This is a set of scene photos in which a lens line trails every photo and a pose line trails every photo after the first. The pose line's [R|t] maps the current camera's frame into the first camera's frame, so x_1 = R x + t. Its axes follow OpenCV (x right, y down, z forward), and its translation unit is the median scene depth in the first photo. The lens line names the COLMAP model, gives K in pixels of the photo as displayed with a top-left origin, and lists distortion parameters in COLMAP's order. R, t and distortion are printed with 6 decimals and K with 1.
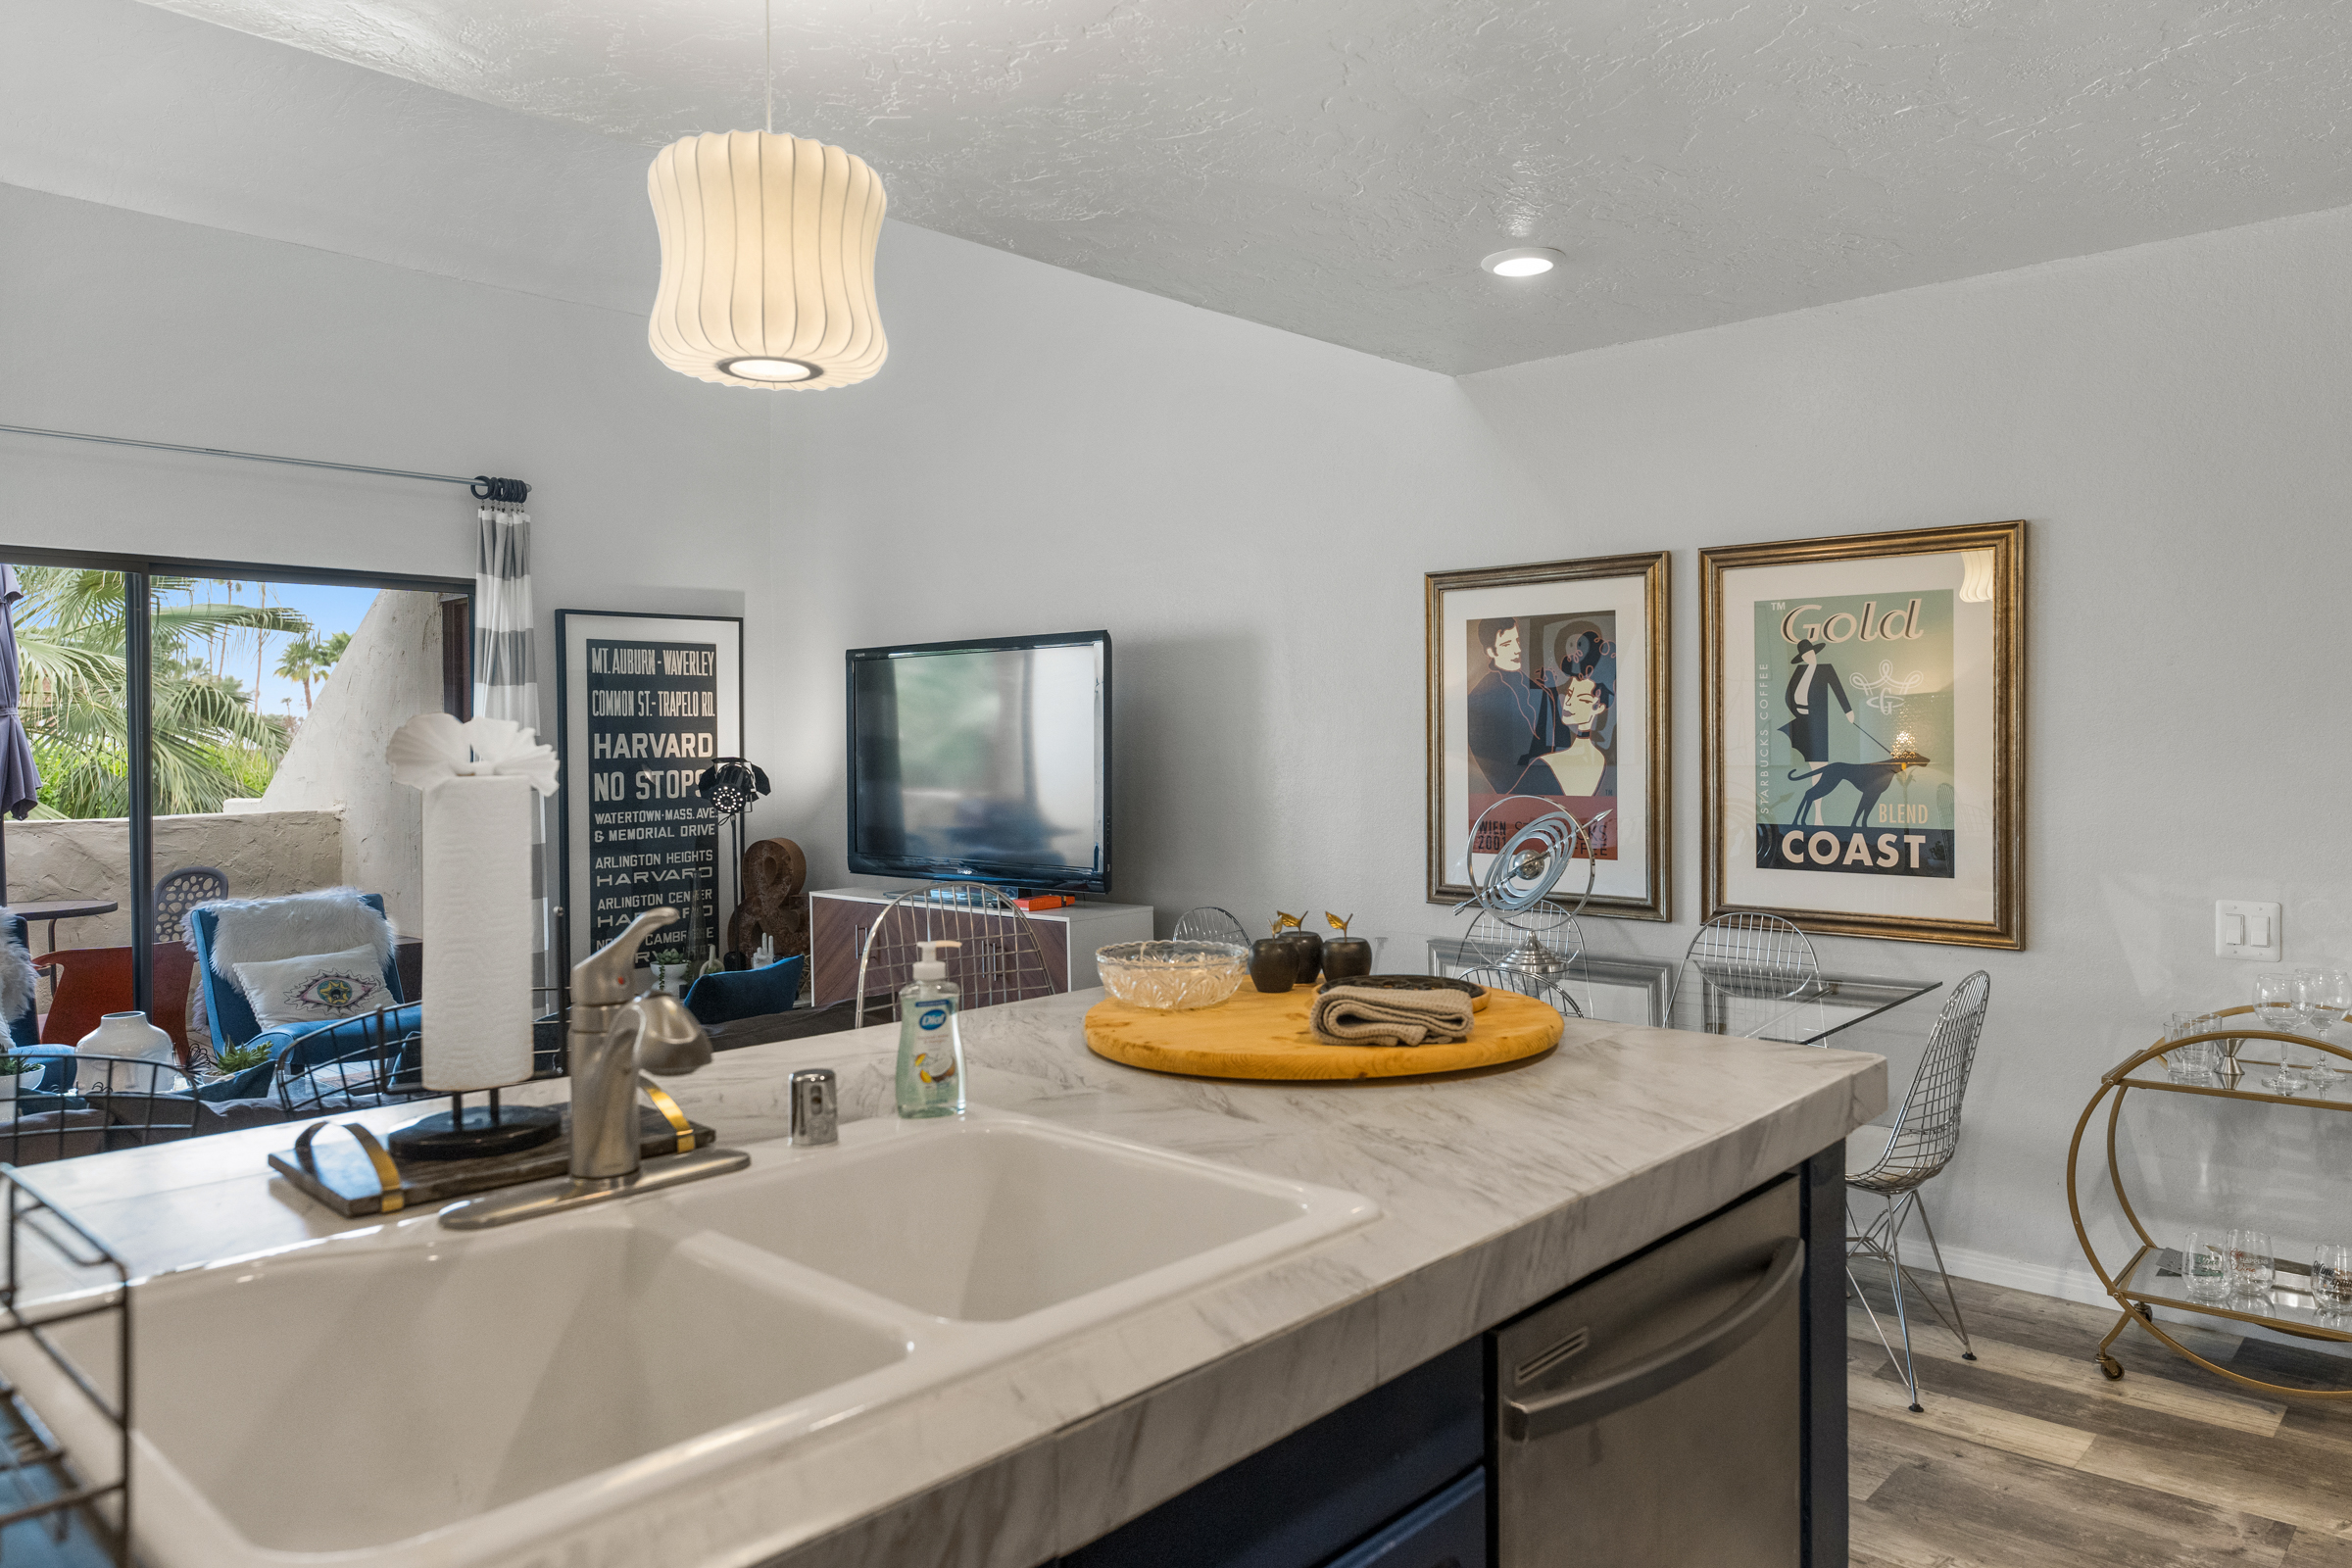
lens RADIAL K [[1576.5, 0, 1183.0], [0, 1576.5, 752.5], [0, 0, 1]] dist [0.003017, -0.001315]
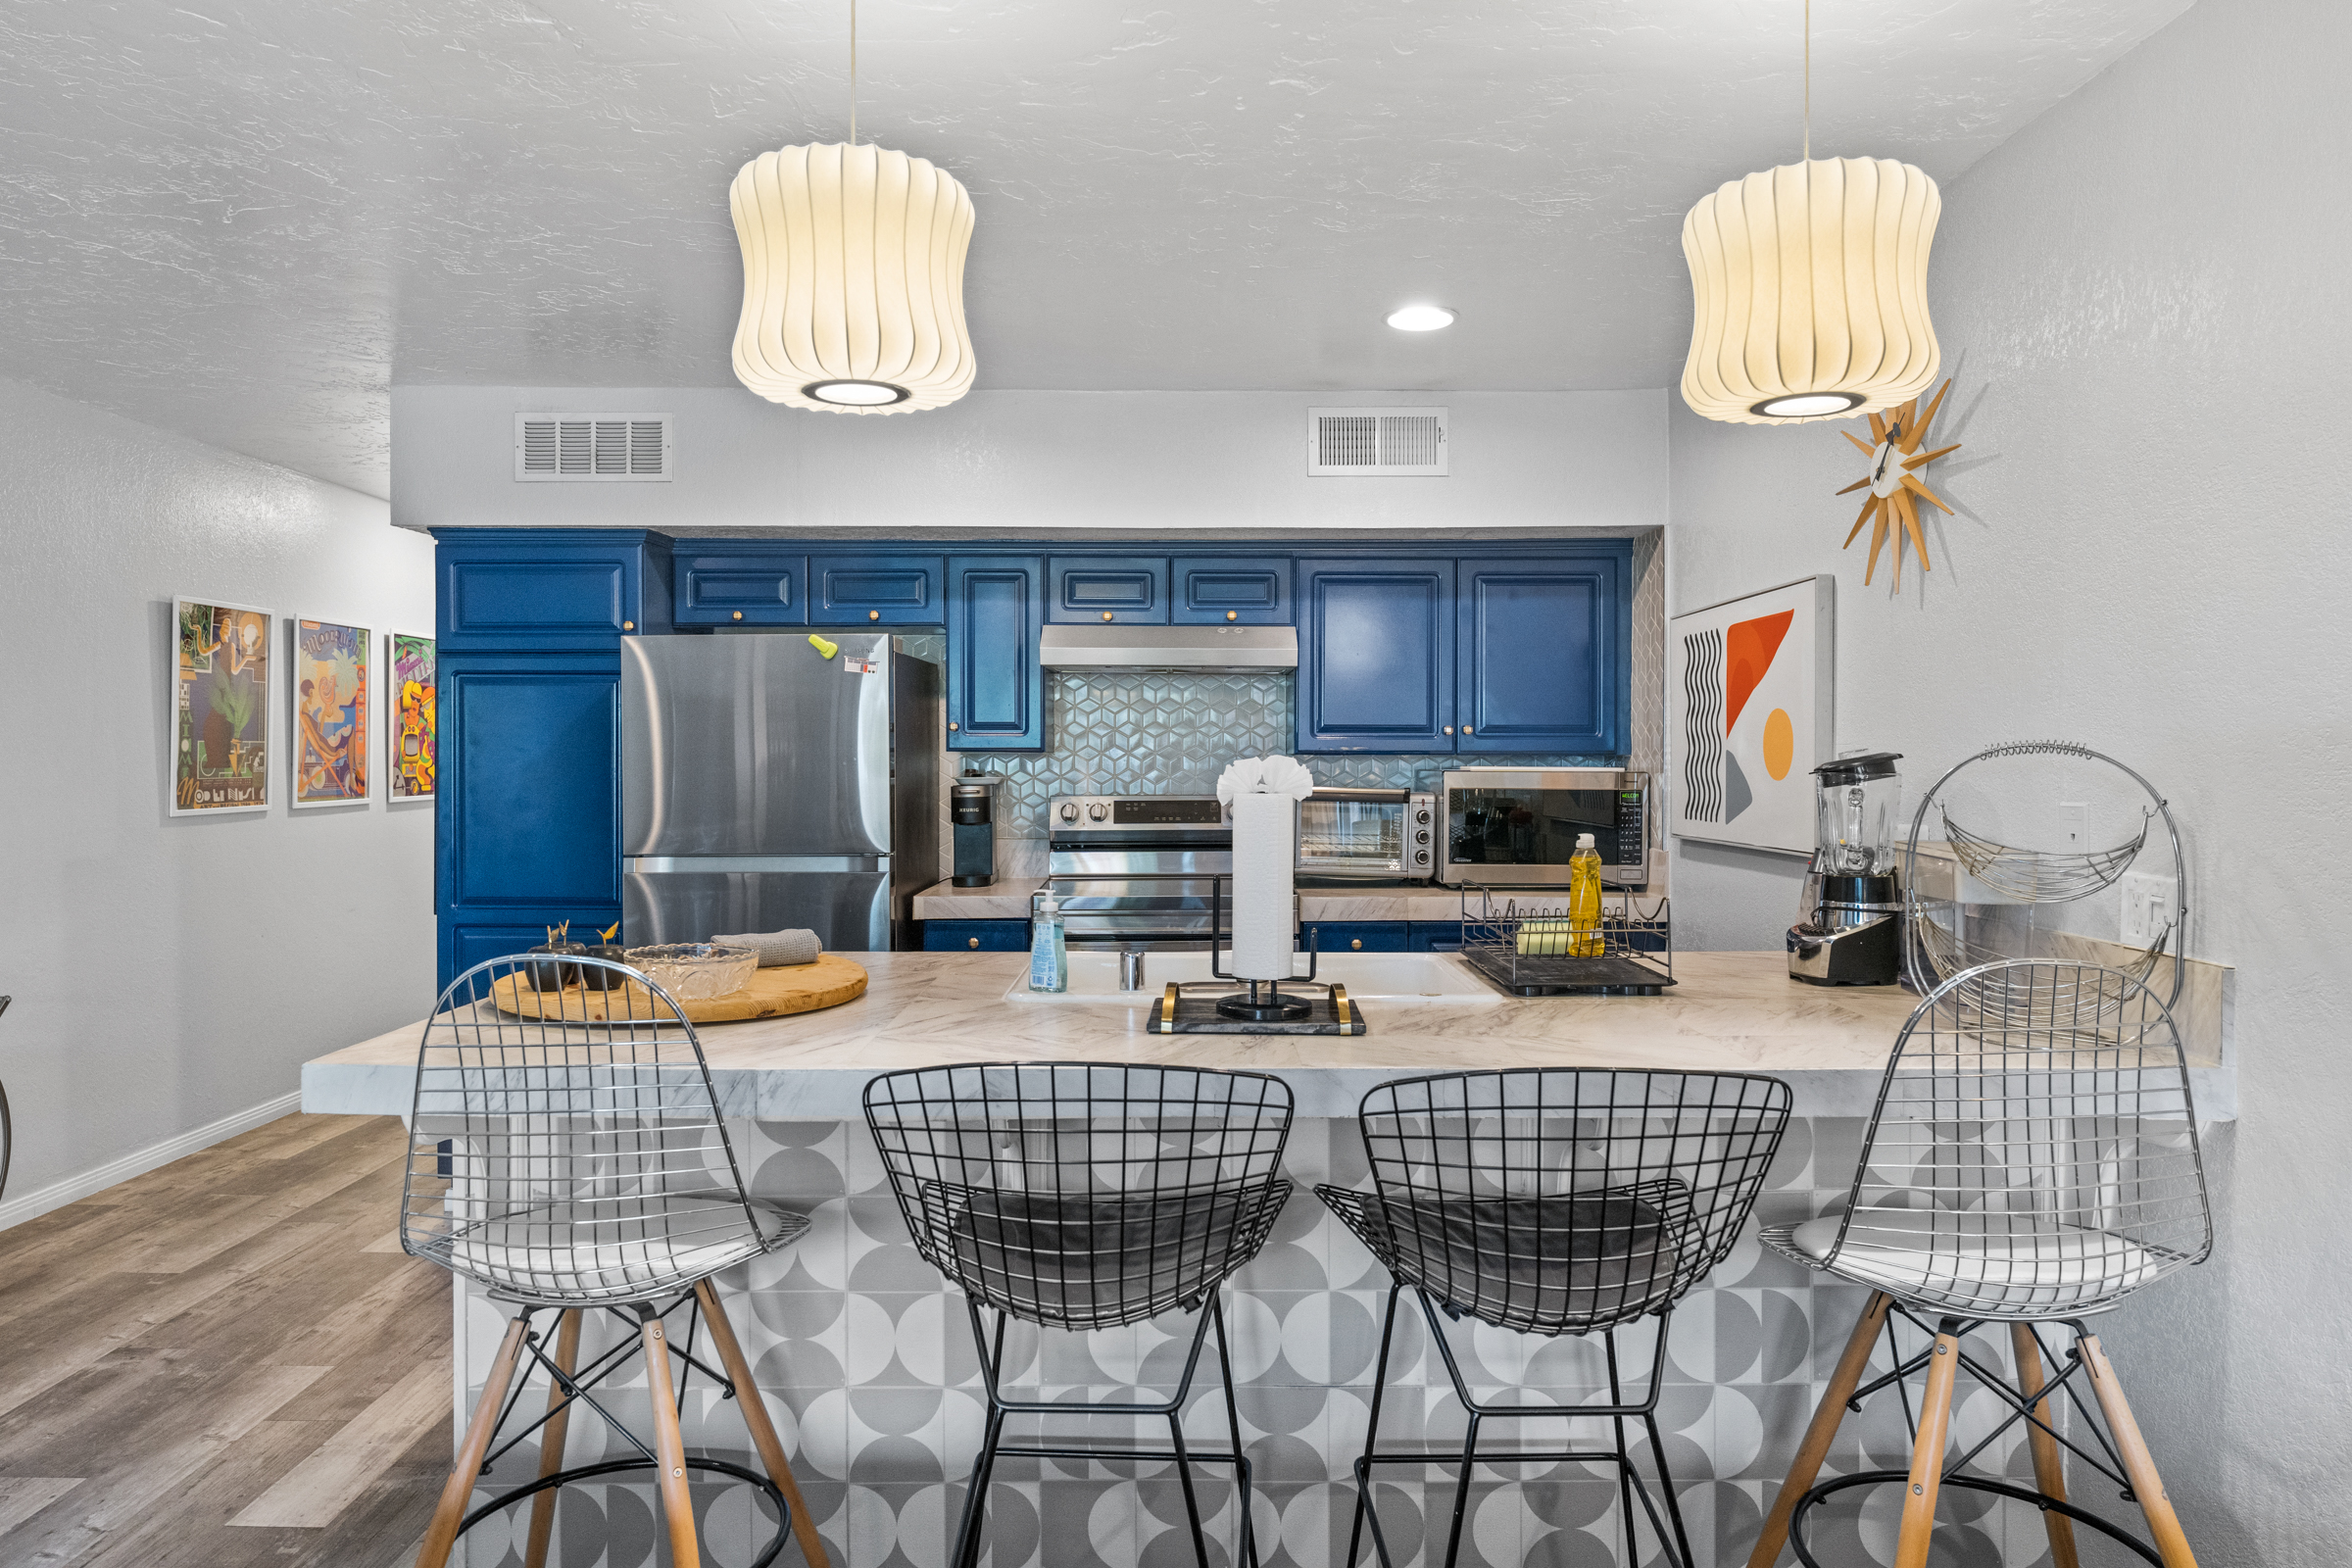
lens RADIAL K [[1450.7, 0, 1173.4], [0, 1450.7, 763.8], [0, 0, 1]] dist [-0.003509, -0.001172]
pose [[-0.677520, 0.005475, 0.735484, -0.553682], [0.011727, 0.999926, 0.003360, -0.005938], [-0.735411, 0.010902, -0.677534, 0.774963]]
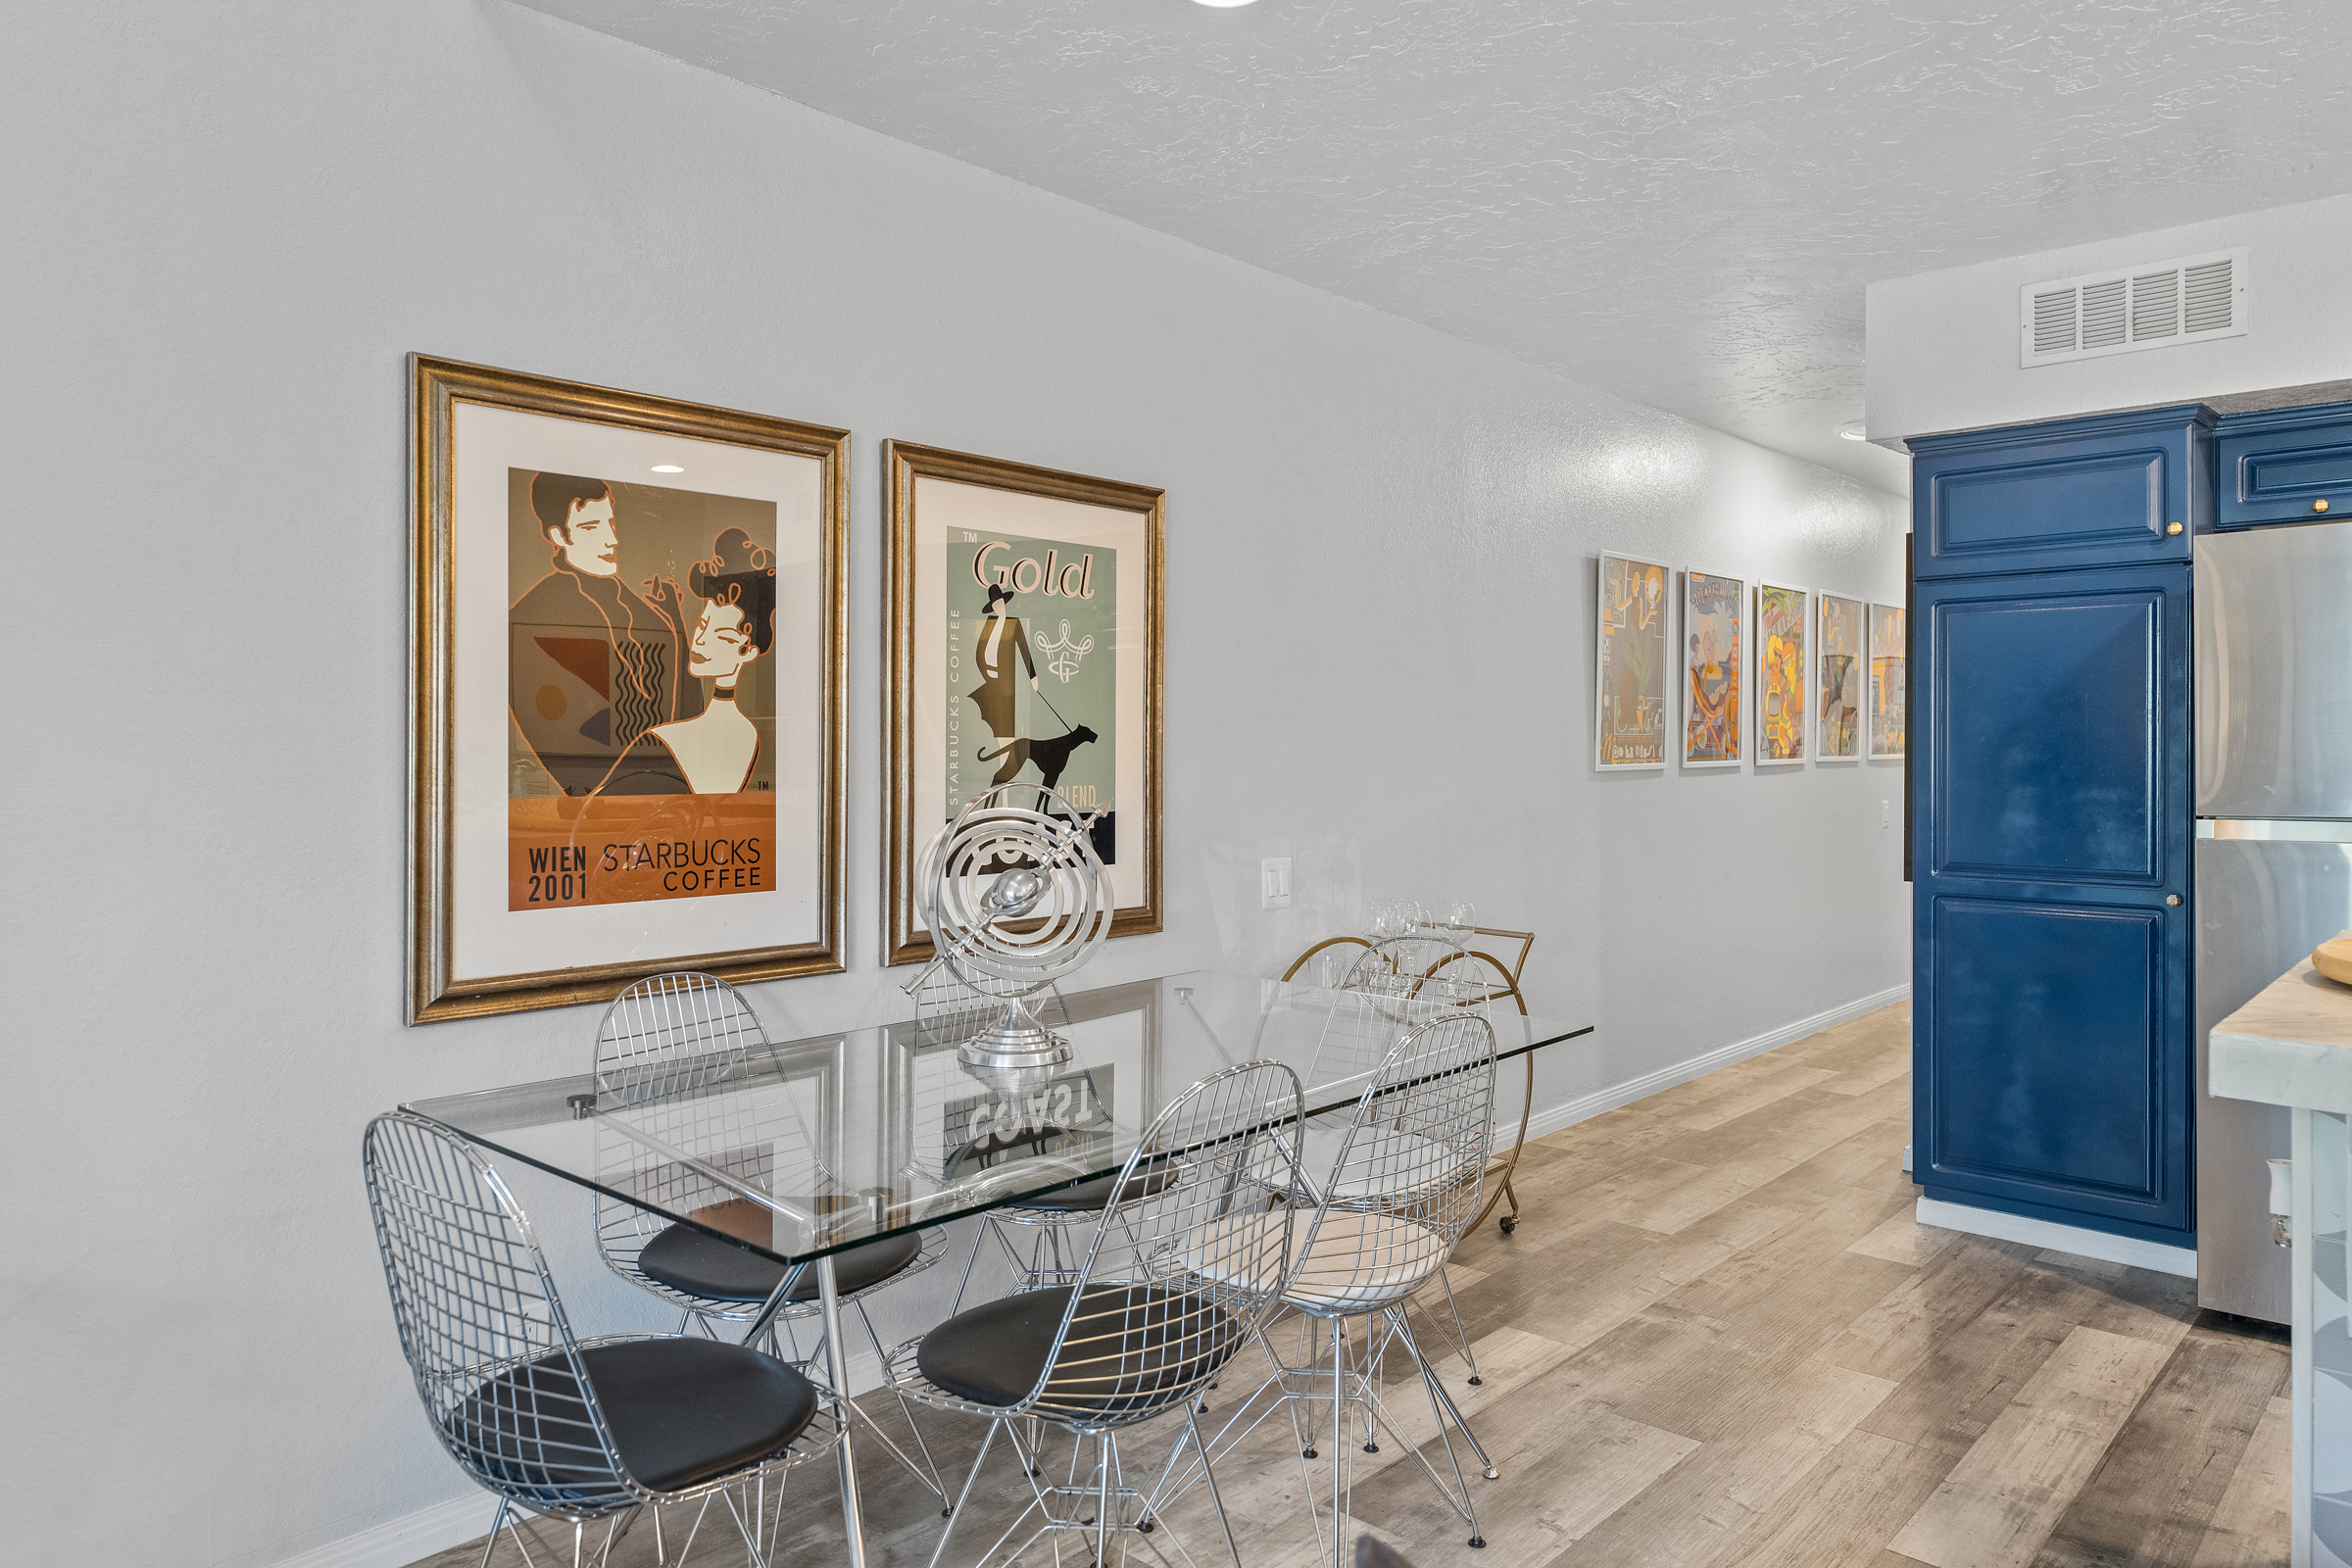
lens RADIAL K [[1559.1, 0, 1181.8], [0, 1559.1, 744.8], [0, 0, 1]] dist [0.003846, -0.000201]
pose [[-0.008690, 0.009986, 0.999912, -0.403645], [0.011342, 0.999887, -0.009887, 0.018965], [-0.999898, 0.011255, -0.008802, 0.929409]]
